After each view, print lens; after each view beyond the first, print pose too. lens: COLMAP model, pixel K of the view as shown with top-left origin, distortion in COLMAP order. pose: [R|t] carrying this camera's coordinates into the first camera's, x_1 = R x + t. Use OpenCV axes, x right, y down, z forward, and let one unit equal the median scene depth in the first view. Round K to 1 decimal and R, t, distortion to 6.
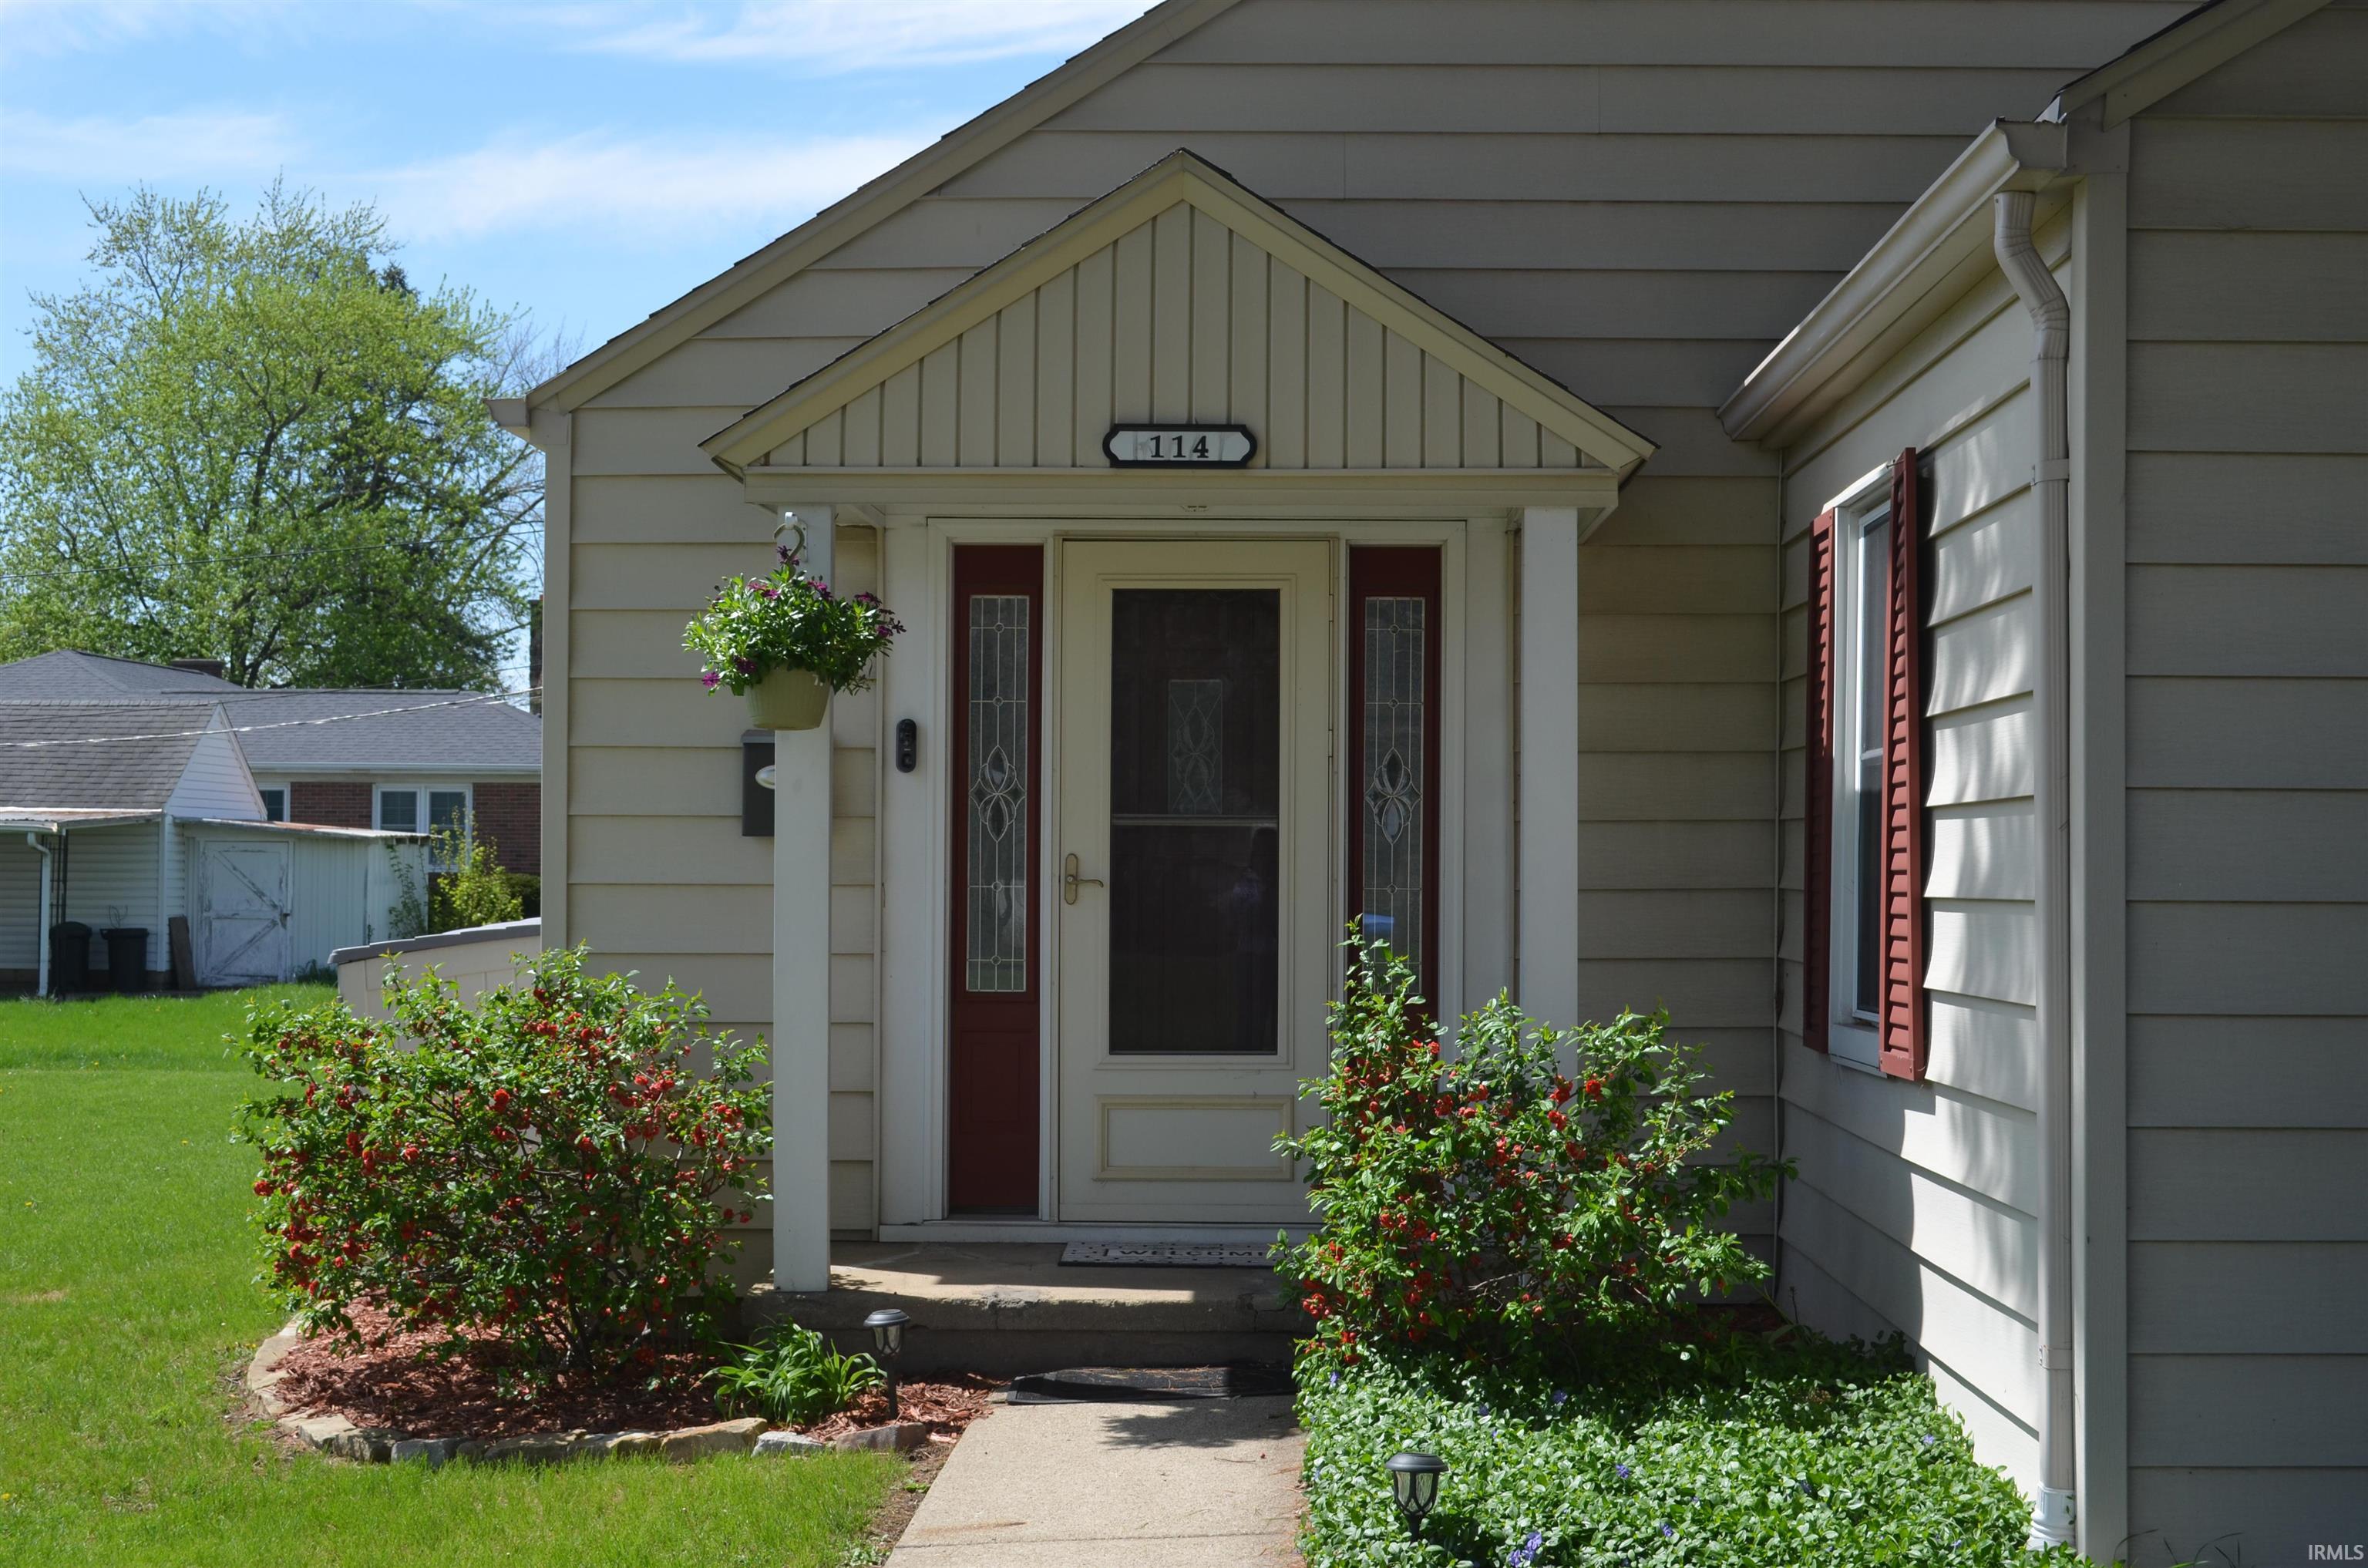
lens RADIAL K [[3049.8, 0, 1182.3], [0, 3049.8, 780.4], [0, 0, 1]] dist [0.021810, 0.000000]
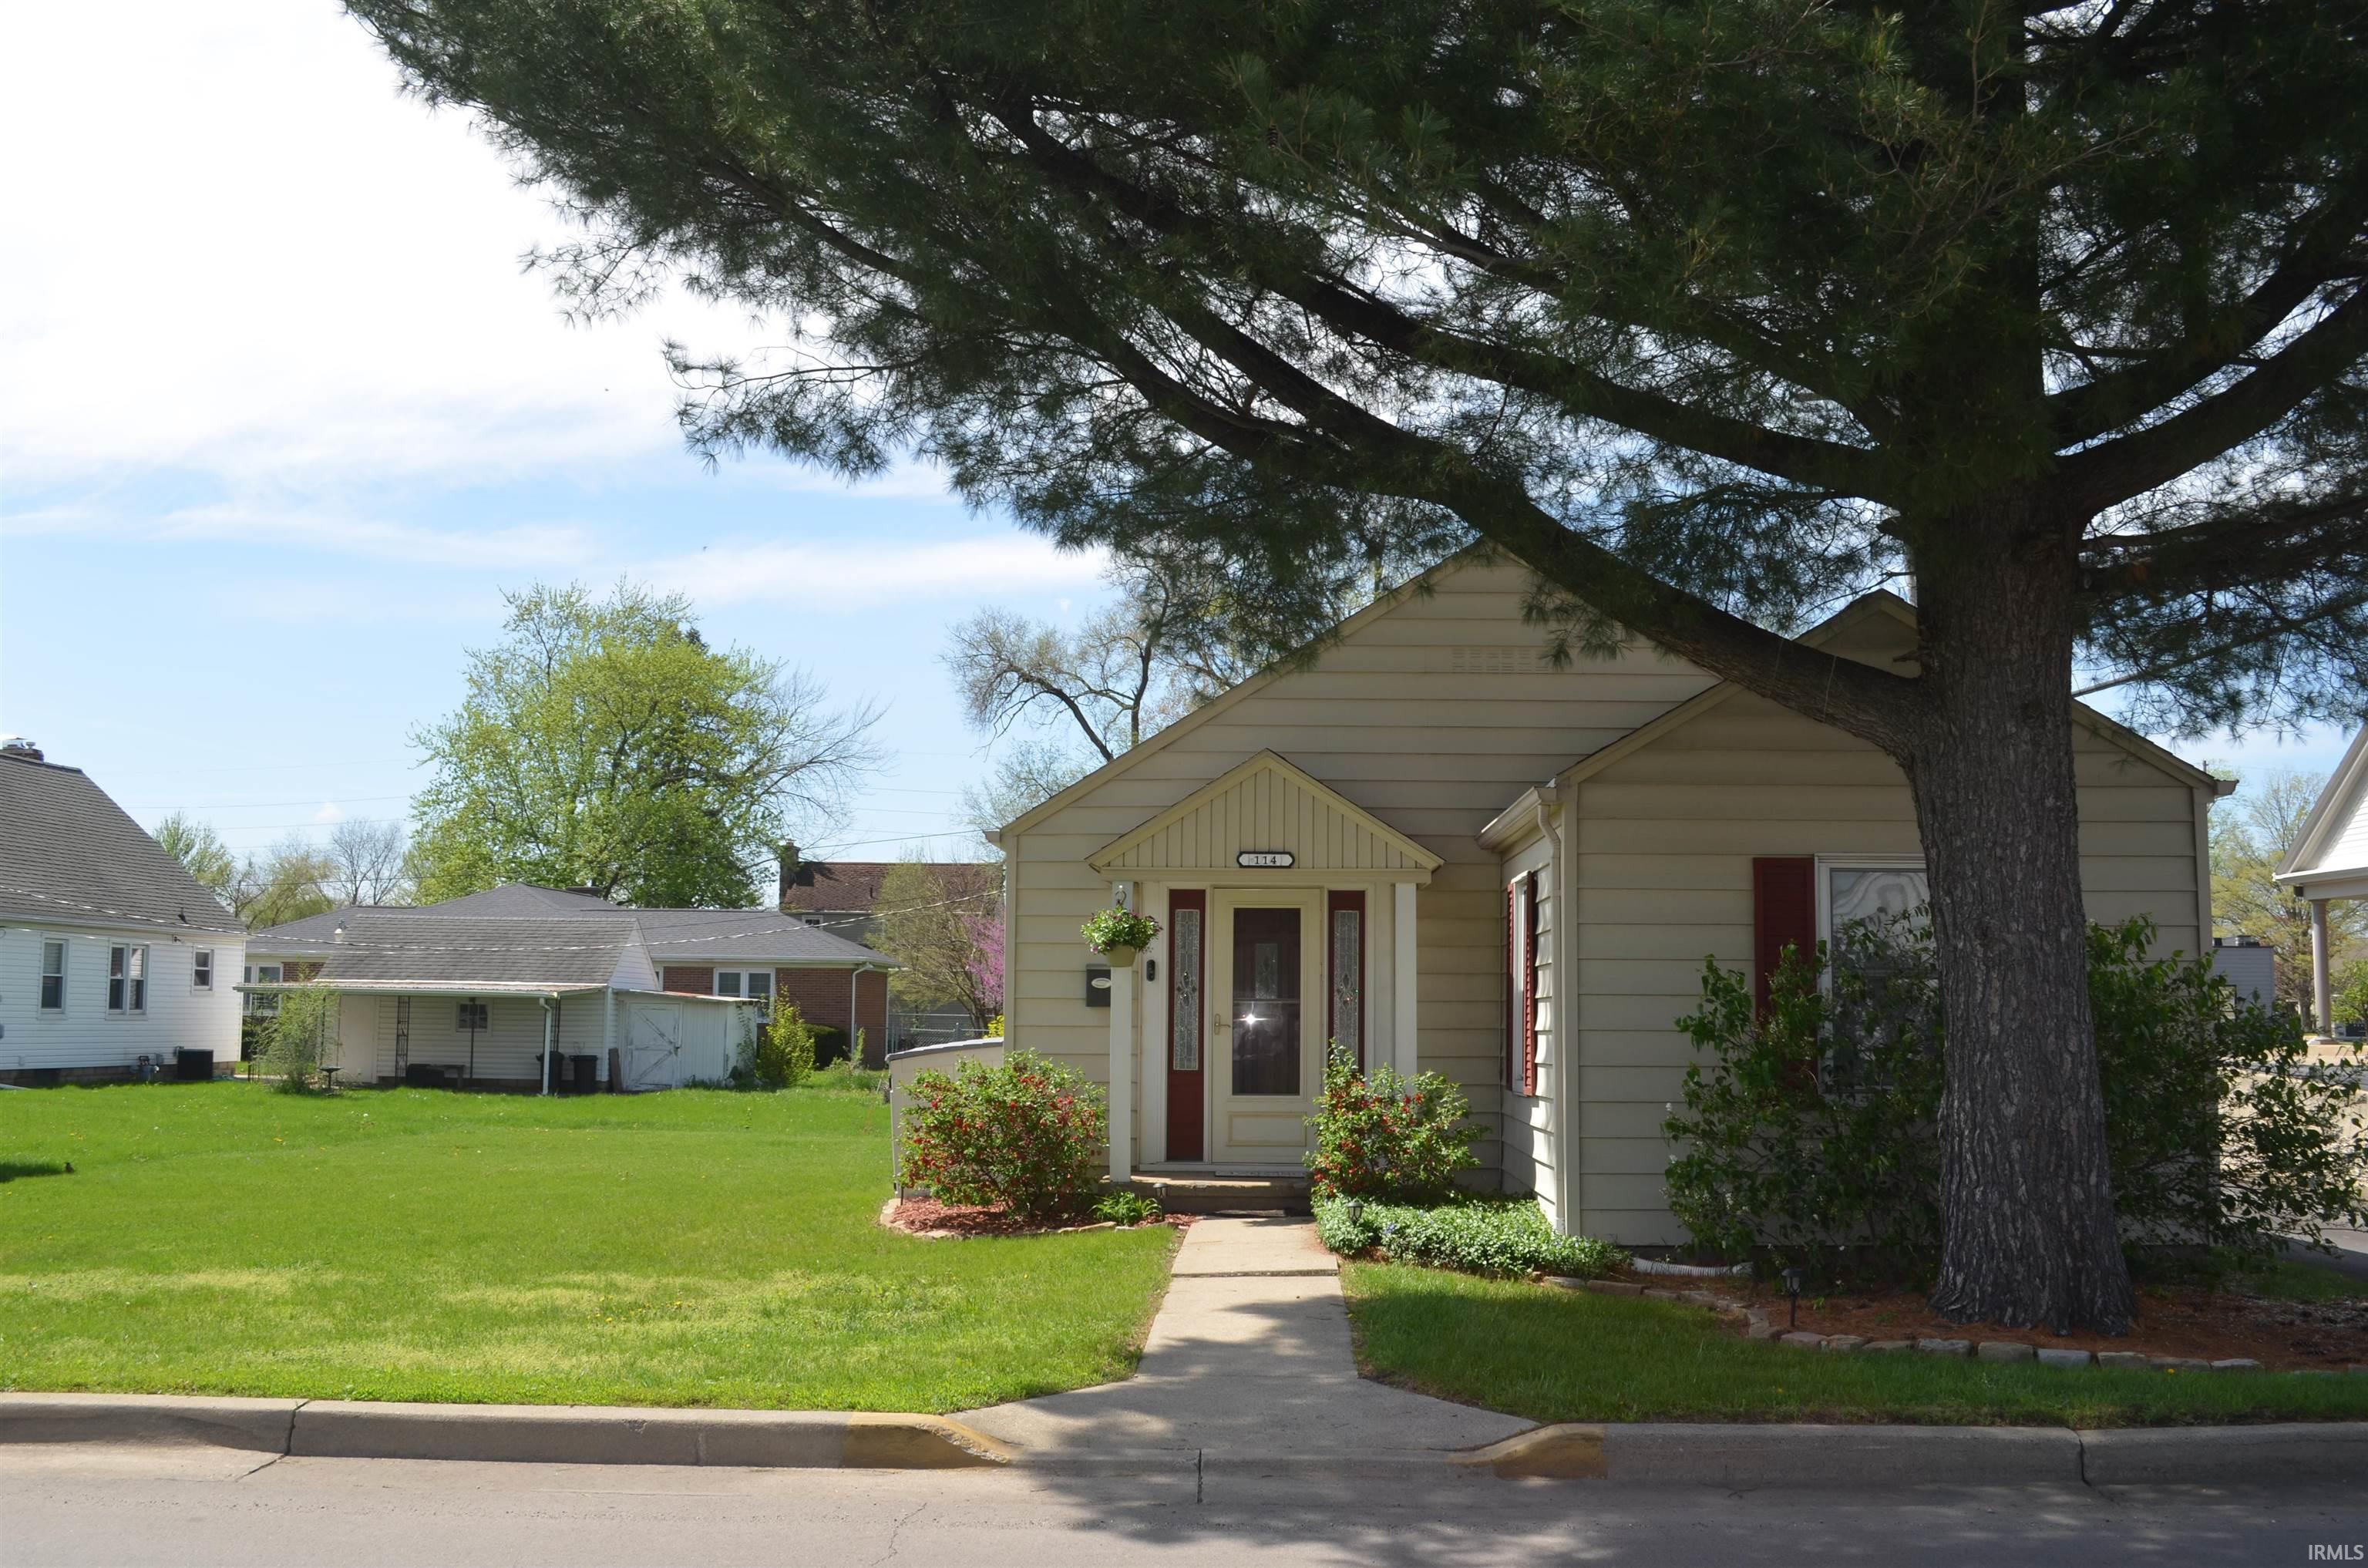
lens RADIAL K [[2085.3, 0, 1190.4], [0, 2085.3, 791.1], [0, 0, 1]] dist [-0.049451, 0.000024]
pose [[0.999993, 0.002225, -0.003032, -0.053248], [-0.002466, 0.996652, -0.081720, -0.018260], [0.002840, 0.081727, 0.996651, -0.711854]]
